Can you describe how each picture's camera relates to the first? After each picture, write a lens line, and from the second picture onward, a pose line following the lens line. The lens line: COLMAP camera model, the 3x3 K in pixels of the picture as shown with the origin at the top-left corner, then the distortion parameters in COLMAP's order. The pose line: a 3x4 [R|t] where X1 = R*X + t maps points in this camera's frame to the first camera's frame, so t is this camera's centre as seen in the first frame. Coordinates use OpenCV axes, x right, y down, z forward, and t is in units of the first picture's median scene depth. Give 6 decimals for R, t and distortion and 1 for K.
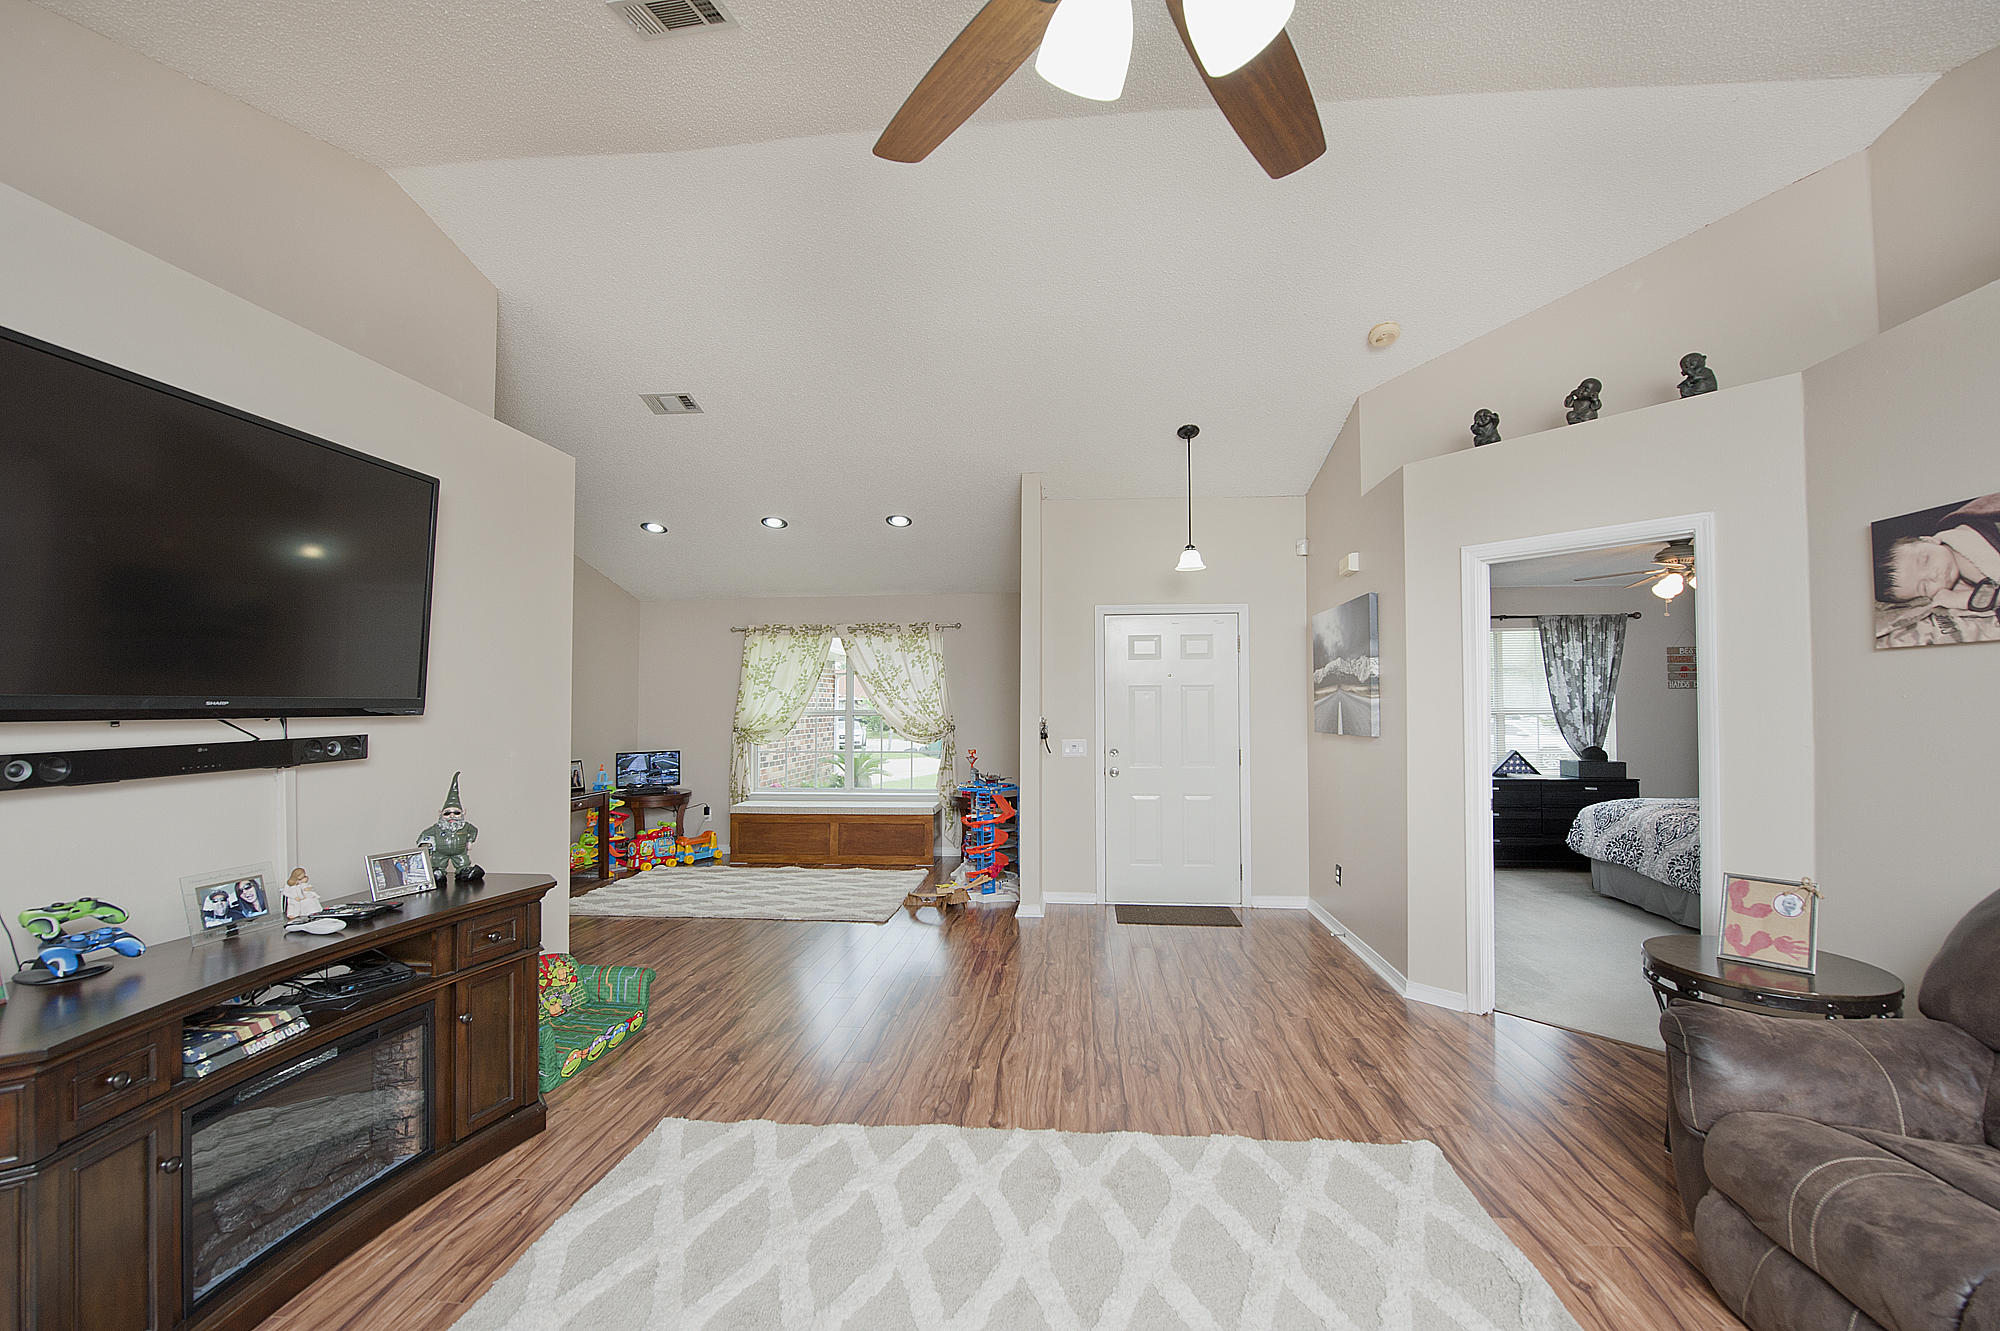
lens RADIAL K [[817.8, 0, 1061.3], [0, 817.8, 701.0], [0, 0, 1]] dist [-0.011211, -0.006827]
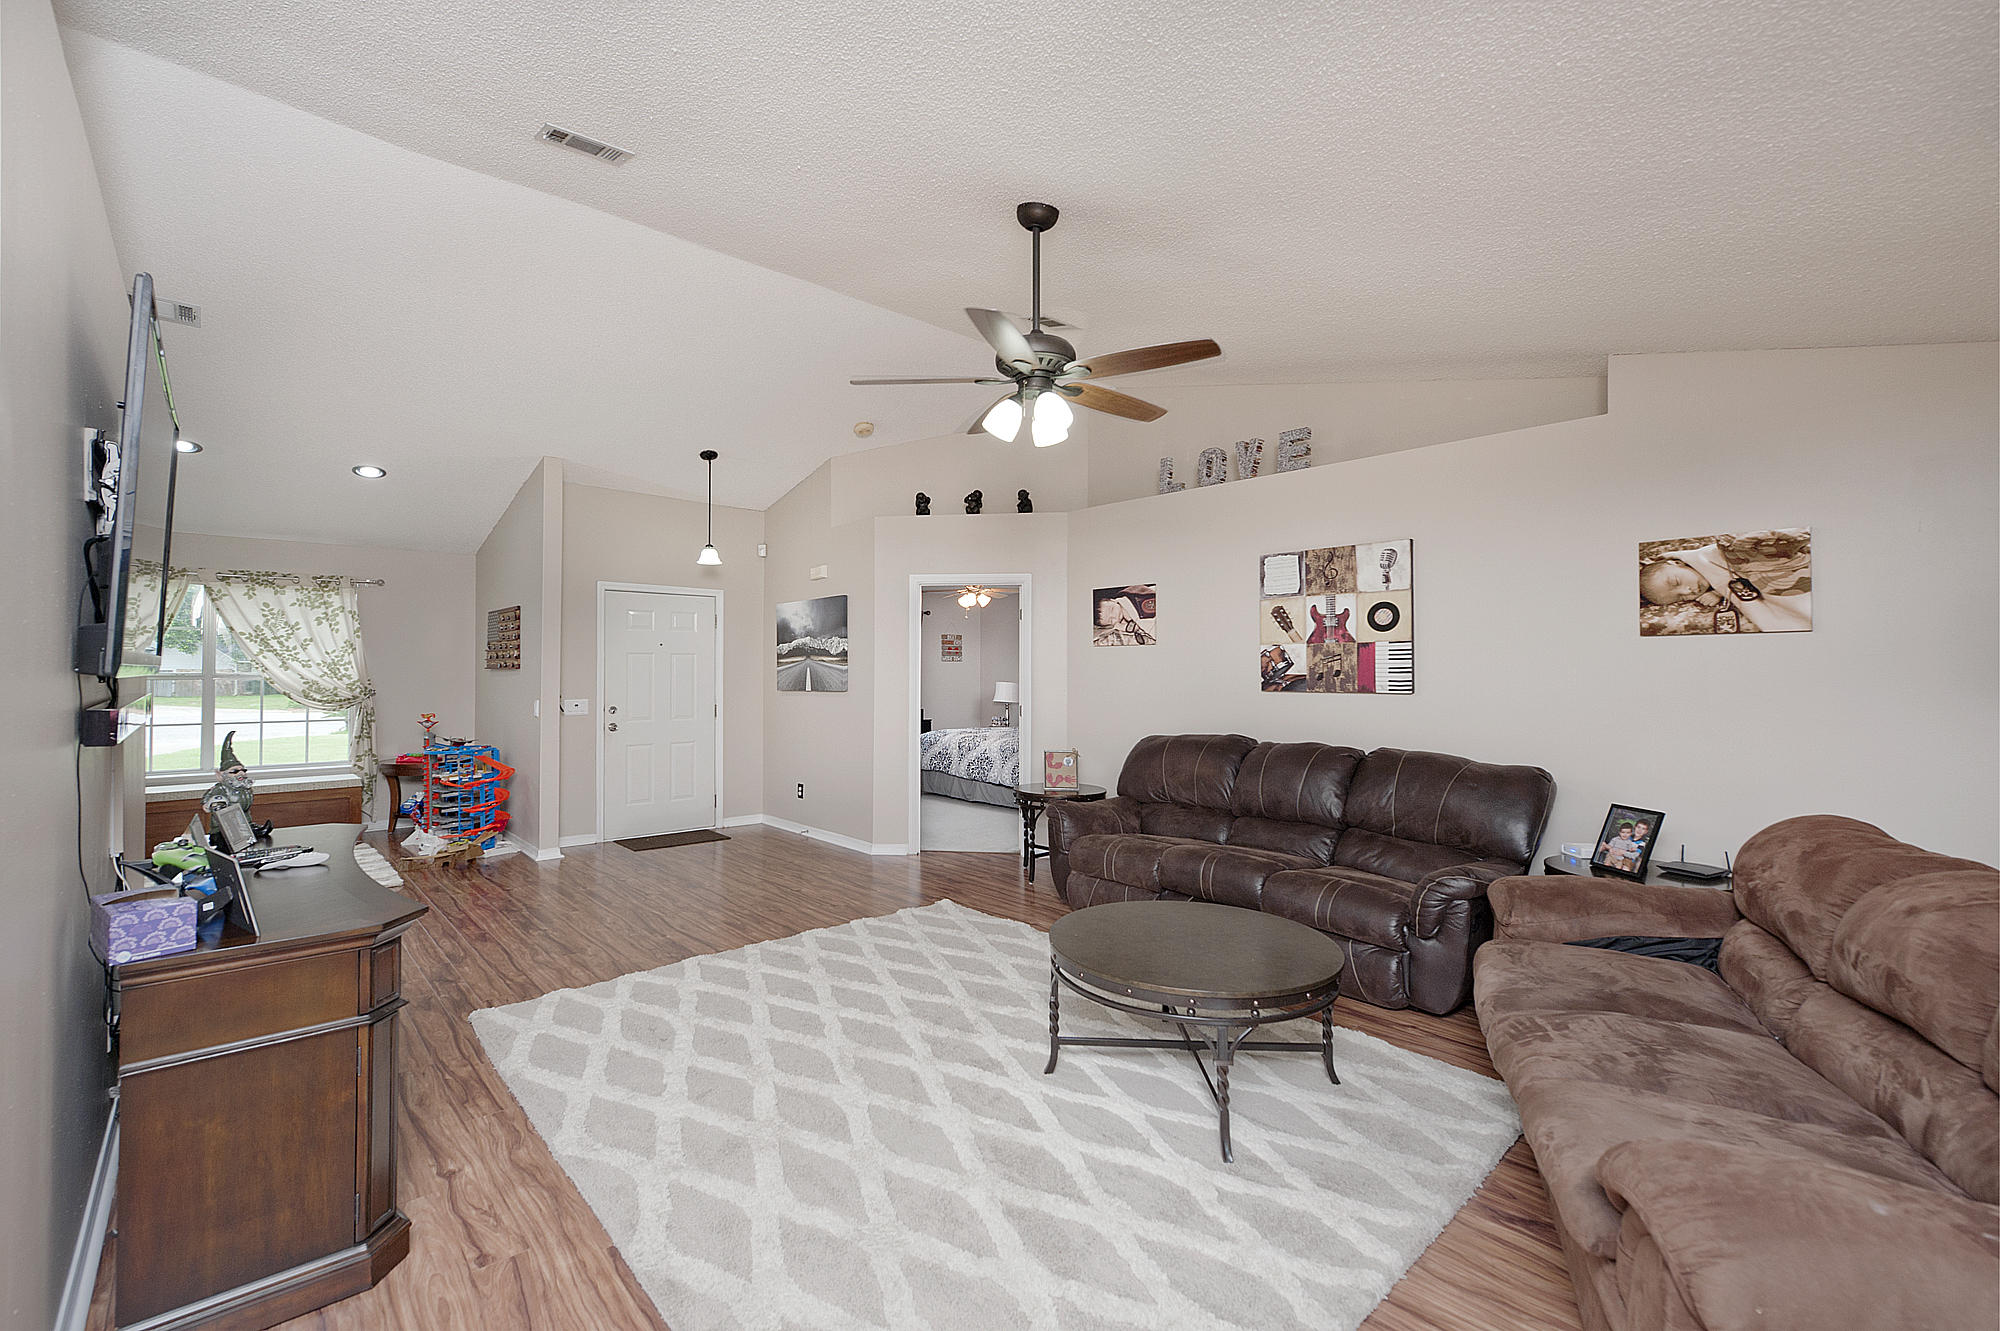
lens RADIAL K [[795.5, 0, 1000.0], [0, 795.5, 665.5], [0, 0, 1]] dist [0.000673, -0.004332]
pose [[0.695194, 0.009905, 0.718754, -0.371240], [-0.007732, 0.999950, -0.006302, 0.003013], [-0.718781, -0.001176, 0.695236, -0.175706]]
